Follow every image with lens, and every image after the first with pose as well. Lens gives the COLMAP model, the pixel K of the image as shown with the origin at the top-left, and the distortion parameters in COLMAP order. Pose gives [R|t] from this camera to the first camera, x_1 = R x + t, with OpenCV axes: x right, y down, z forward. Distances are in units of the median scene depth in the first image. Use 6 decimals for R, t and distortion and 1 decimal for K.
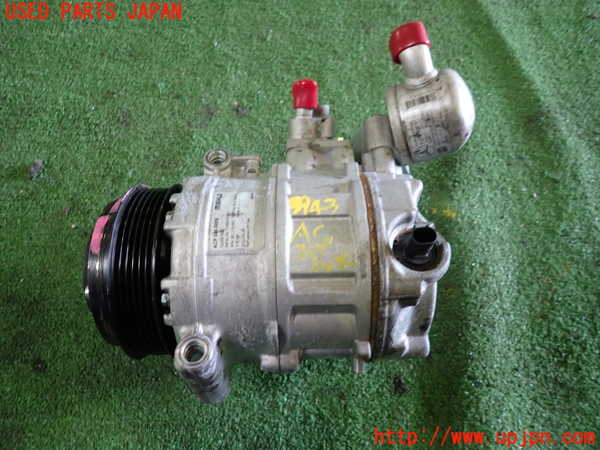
lens RADIAL K [[434.4, 0, 300.0], [0, 434.4, 225.0], [0, 0, 1]] dist [0.008817, -0.003308]
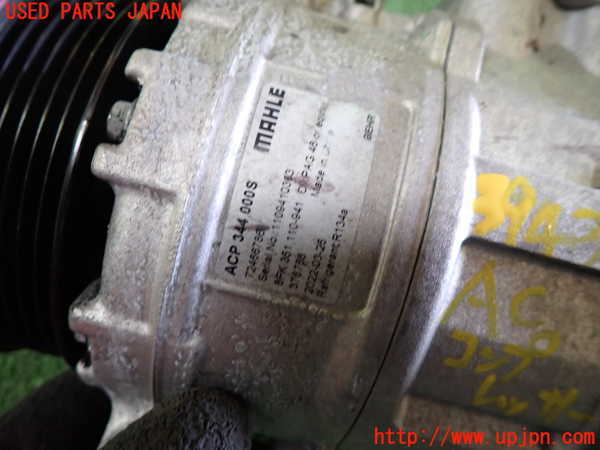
lens RADIAL K [[434.4, 0, 300.0], [0, 434.4, 225.0], [0, 0, 1]] dist [0.008817, -0.003308]
pose [[0.960925, 0.273552, 0.042345, -0.135030], [-0.261170, 0.845269, 0.466165, -0.125519], [0.091728, -0.459009, 0.883684, 0.580765]]
